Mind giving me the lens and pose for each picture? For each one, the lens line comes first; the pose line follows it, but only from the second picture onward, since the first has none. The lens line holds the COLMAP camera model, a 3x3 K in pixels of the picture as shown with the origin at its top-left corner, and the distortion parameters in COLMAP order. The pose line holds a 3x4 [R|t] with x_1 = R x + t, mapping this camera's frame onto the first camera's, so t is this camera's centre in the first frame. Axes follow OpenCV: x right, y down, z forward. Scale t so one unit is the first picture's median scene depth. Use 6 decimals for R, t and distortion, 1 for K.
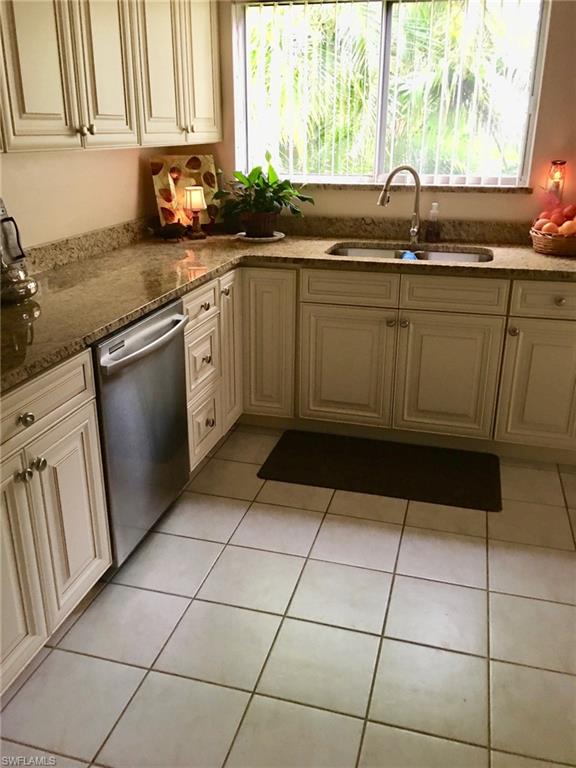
lens RADIAL K [[658.2, 0, 288.0], [0, 658.2, 384.0], [0, 0, 1]] dist [-0.004600, -0.002352]
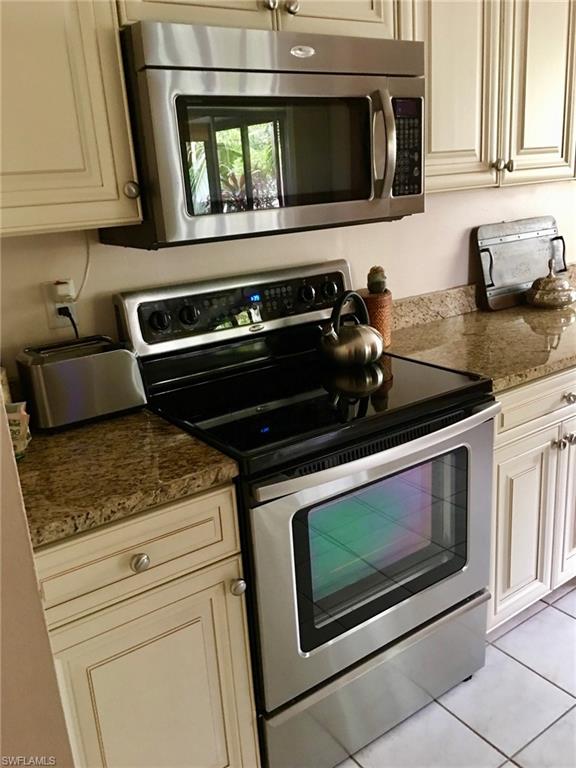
lens RADIAL K [[655.9, 0, 288.0], [0, 655.9, 384.0], [0, 0, 1]] dist [0.120423, 0.000727]
pose [[0.791054, 0.145166, -0.594273, -0.064361], [-0.177551, 0.984103, 0.004048, 0.089091], [0.585414, 0.102312, 0.804253, -0.222759]]
